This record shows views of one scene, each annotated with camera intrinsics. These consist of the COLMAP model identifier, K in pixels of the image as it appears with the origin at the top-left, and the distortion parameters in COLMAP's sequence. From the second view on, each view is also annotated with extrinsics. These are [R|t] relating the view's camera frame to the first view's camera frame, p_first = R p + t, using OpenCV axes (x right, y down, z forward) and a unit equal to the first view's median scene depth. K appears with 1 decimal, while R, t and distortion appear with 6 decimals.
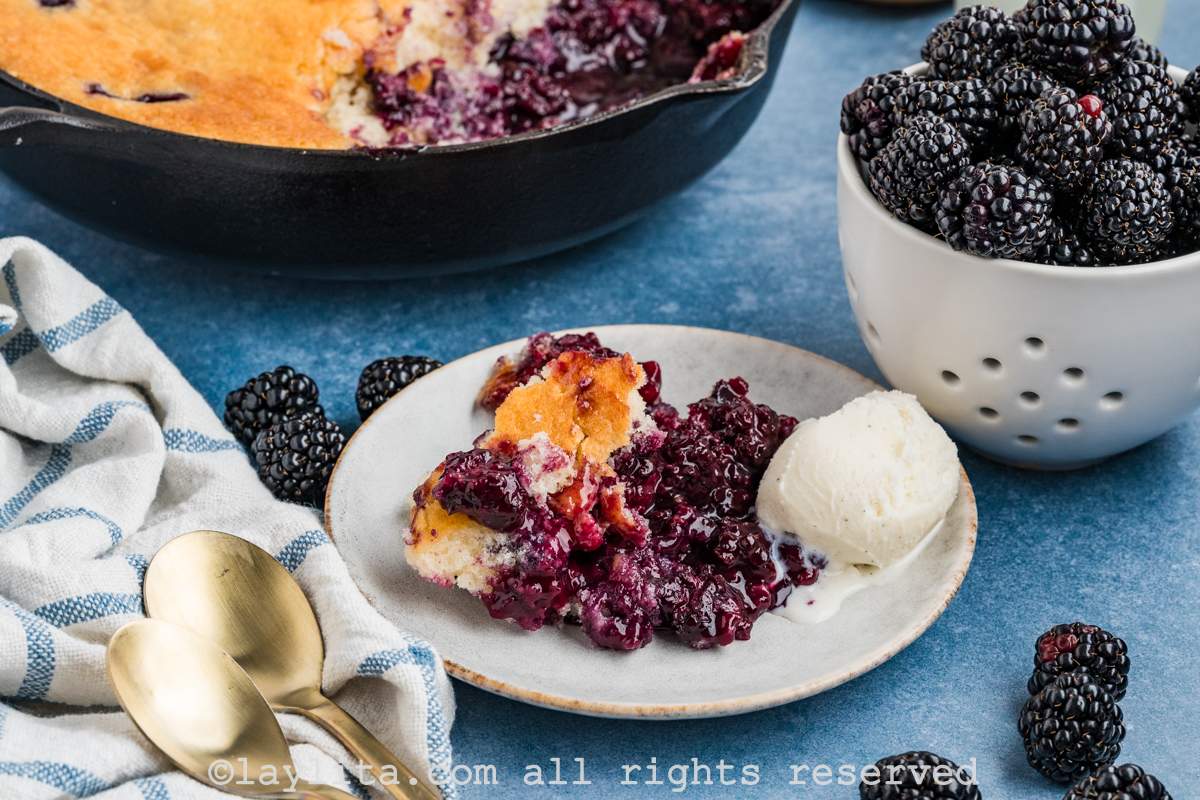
lens RADIAL K [[3872.8, 0, 598.2], [0, 3872.8, 402.0], [0, 0, 1]] dist [0.032024, 0.000000]
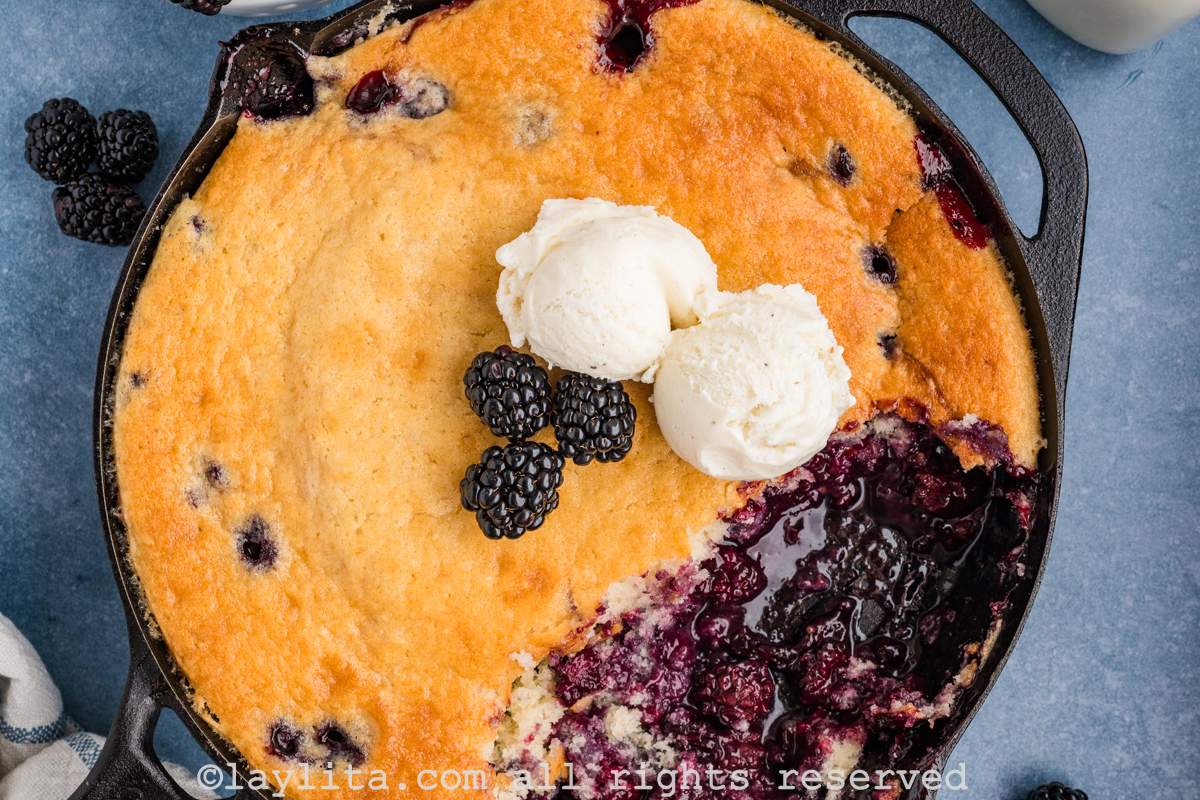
lens RADIAL K [[1735.5, 0, 586.4], [0, 1735.5, 391.9], [0, 0, 1]] dist [-0.006782, 0.000000]
pose [[0.977951, 0.199009, -0.063308, -0.036343], [-0.066021, 0.582219, 0.810347, -0.500257], [0.198125, -0.788300, 0.582520, 0.795117]]
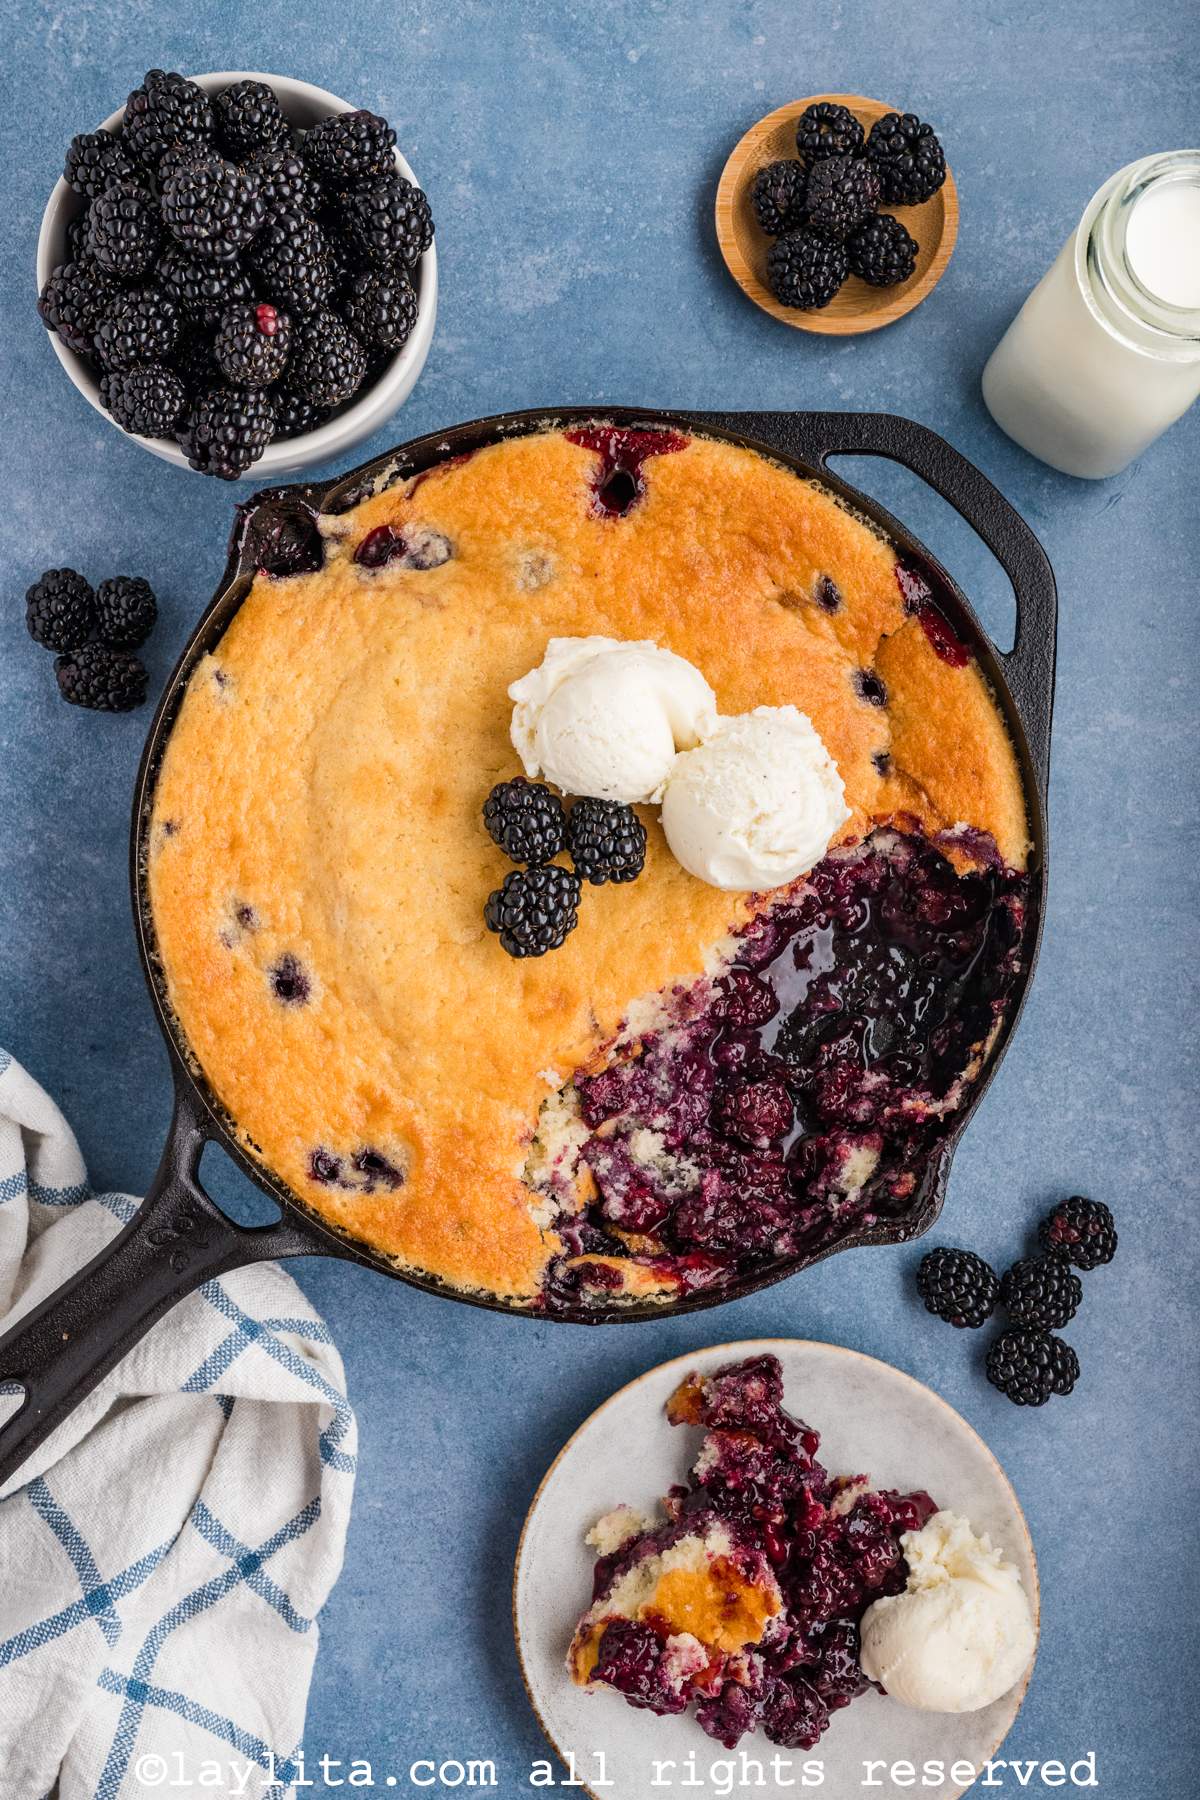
lens RADIAL K [[2603.2, 0, 608.2], [0, 2603.2, 907.3], [0, 0, 1]] dist [-0.006782, 0.000000]
pose [[0.987982, 0.148557, -0.042678, -0.028128], [-0.059031, 0.617843, 0.784082, -0.678201], [0.142850, -0.772140, 0.619188, 0.599141]]
